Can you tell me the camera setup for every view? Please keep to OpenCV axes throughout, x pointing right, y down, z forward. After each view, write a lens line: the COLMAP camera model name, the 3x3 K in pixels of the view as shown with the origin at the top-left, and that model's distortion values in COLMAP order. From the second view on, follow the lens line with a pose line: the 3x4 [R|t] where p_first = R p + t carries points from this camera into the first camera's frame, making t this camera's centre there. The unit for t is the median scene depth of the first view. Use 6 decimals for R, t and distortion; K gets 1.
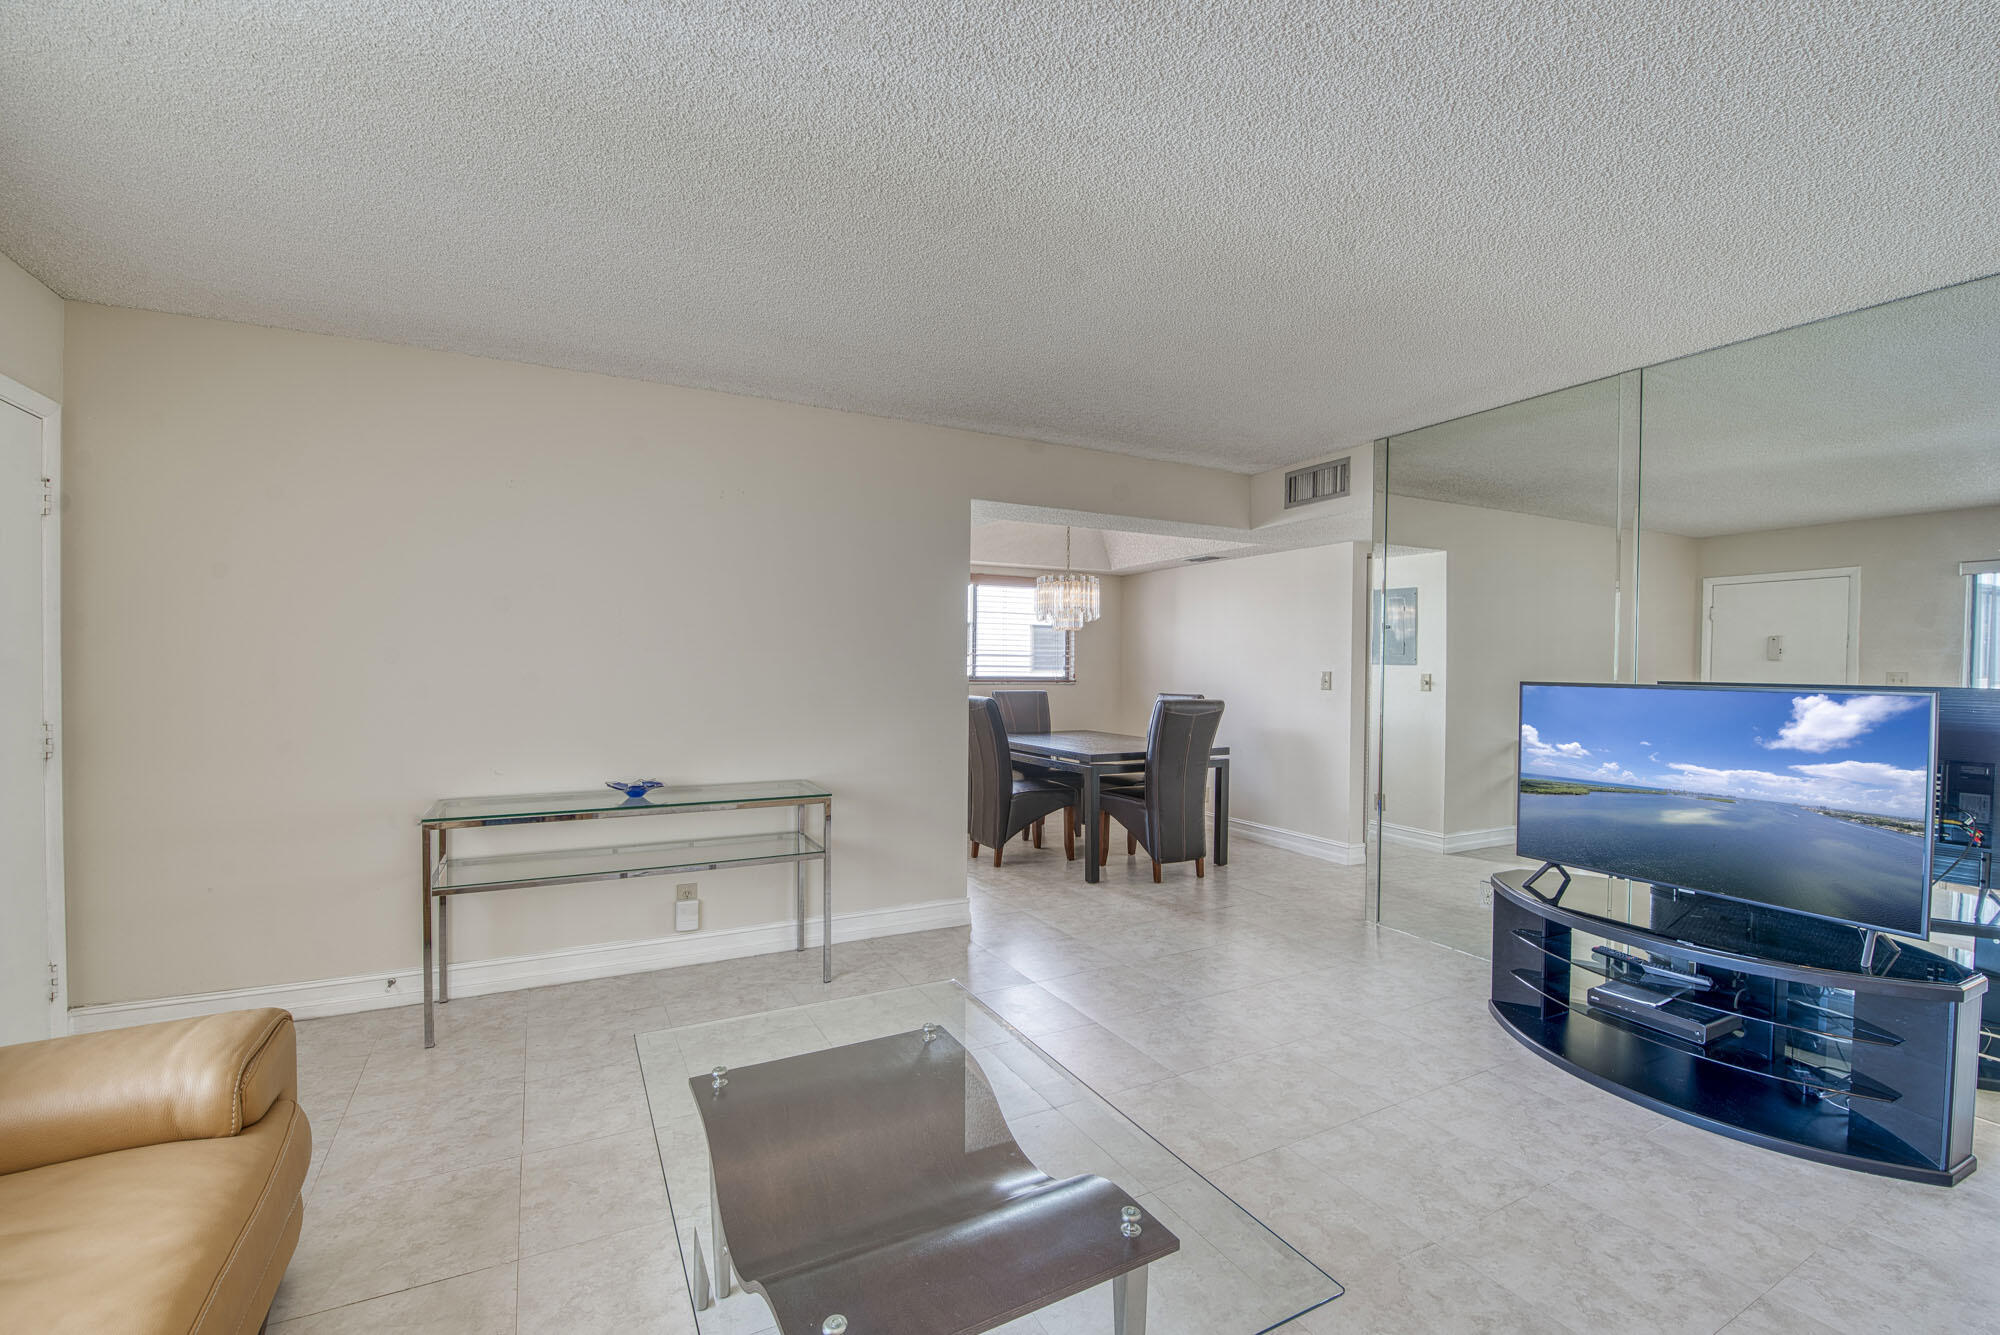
lens RADIAL K [[859.6, 0, 1023.8], [0, 859.6, 681.8], [0, 0, 1]] dist [0.001192, -0.012085]
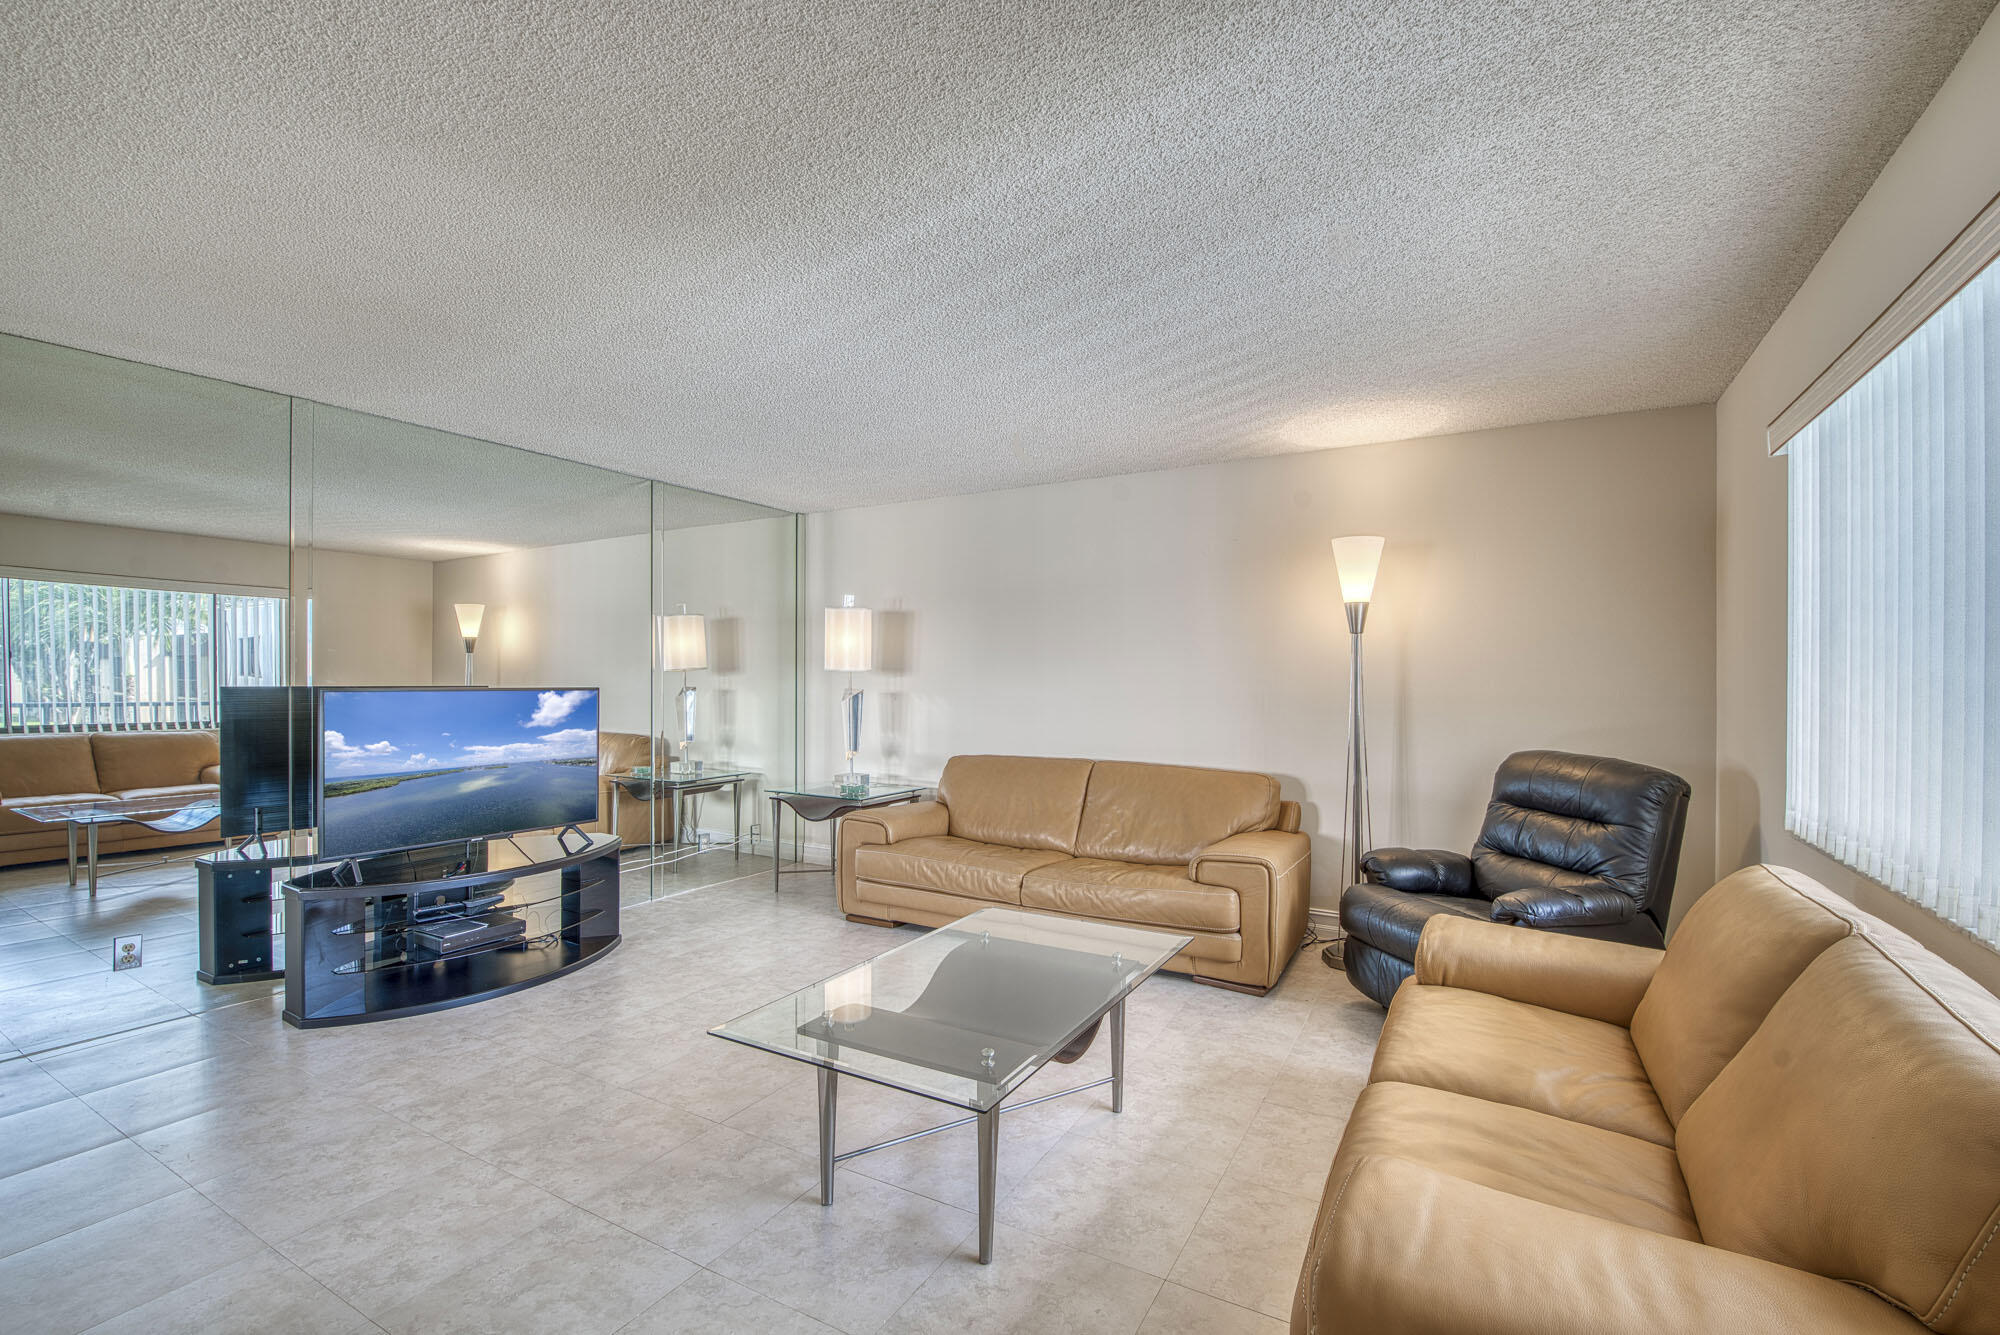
lens RADIAL K [[859.6, 0, 1023.8], [0, 859.6, 681.8], [0, 0, 1]] dist [0.001192, -0.012085]
pose [[-0.537134, -0.012413, 0.843405, -0.830659], [0.008875, 0.999753, 0.020367, -0.024959], [-0.843450, 0.018425, -0.536892, 0.987524]]
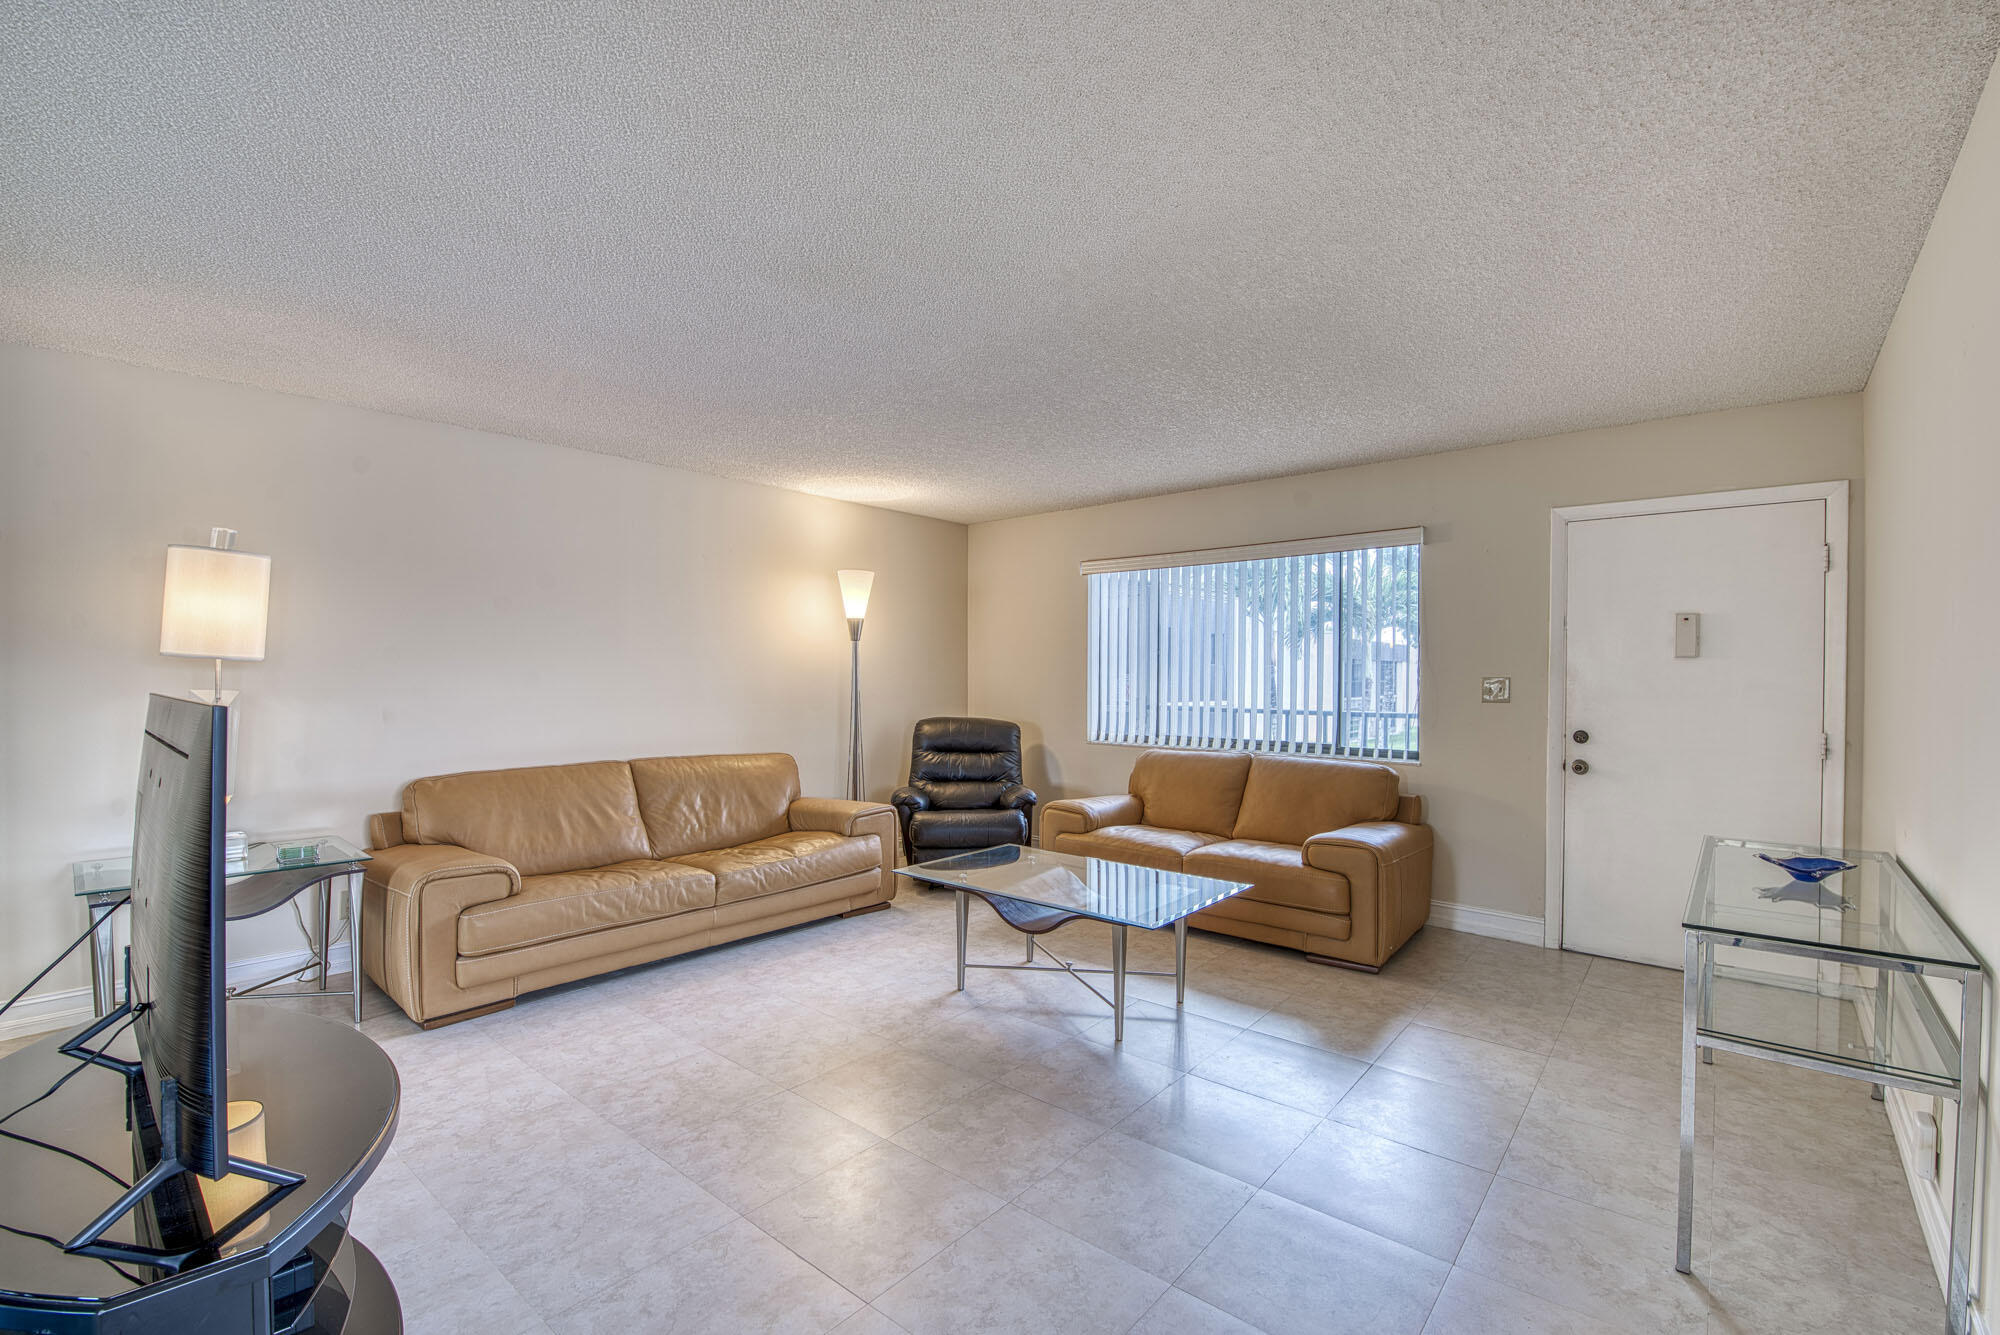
lens RADIAL K [[859.6, 0, 1023.8], [0, 859.6, 681.8], [0, 0, 1]] dist [0.001192, -0.012085]
pose [[-0.927876, -0.012024, -0.372695, 0.463141], [-0.022024, 0.999502, 0.022585, -0.030512], [0.372238, 0.029164, -0.927679, 1.718016]]
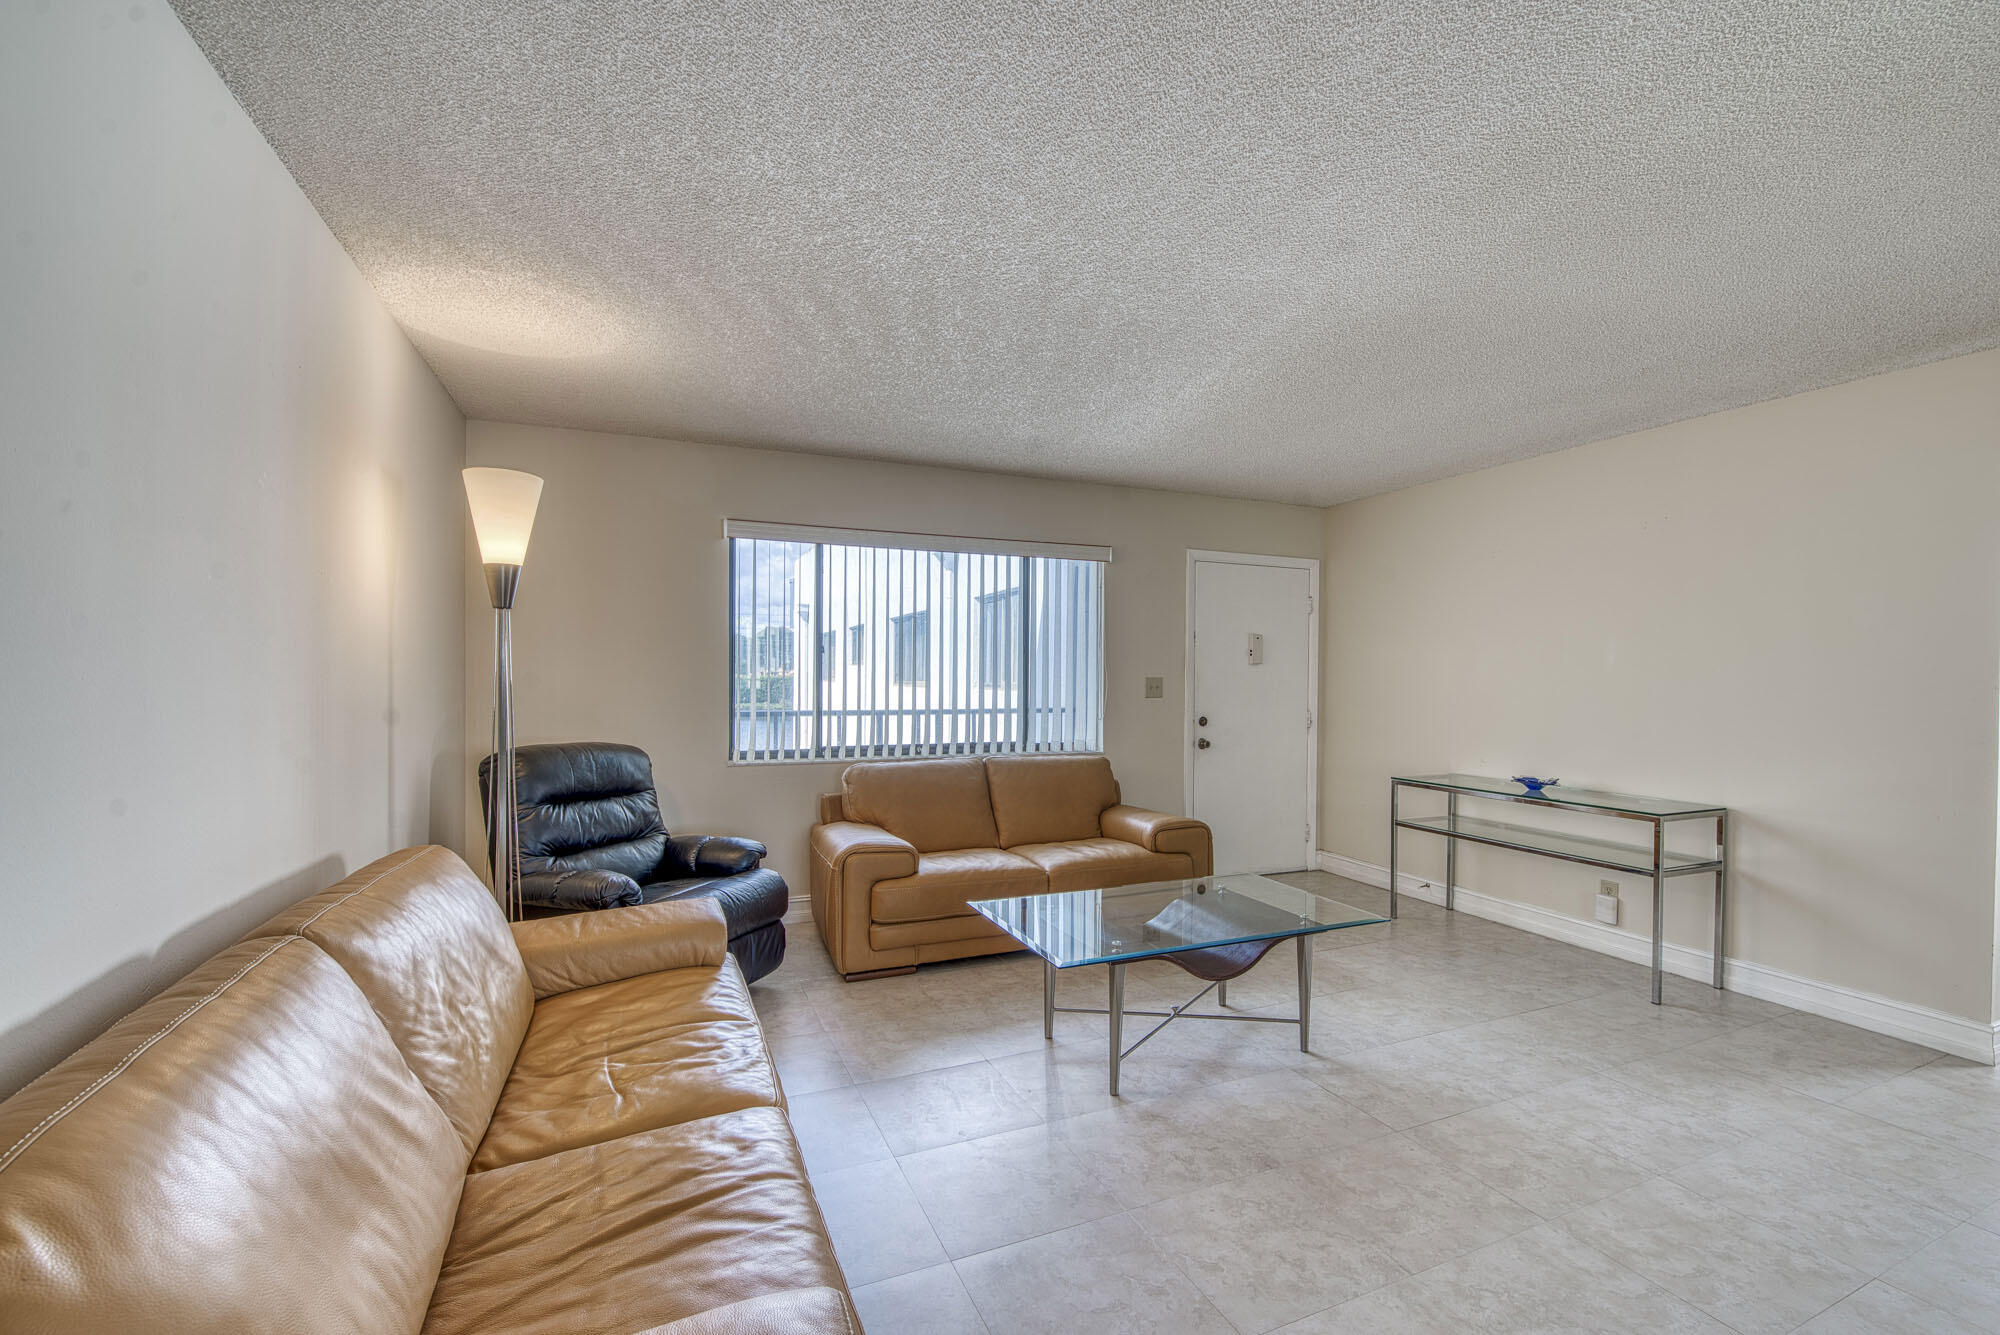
lens RADIAL K [[859.6, 0, 1023.8], [0, 859.6, 681.8], [0, 0, 1]] dist [0.001192, -0.012085]
pose [[-0.082838, -0.005456, -0.996548, 1.054161], [-0.028254, 0.999596, -0.003124, 0.002614], [0.996162, 0.027898, -0.082959, 0.446271]]
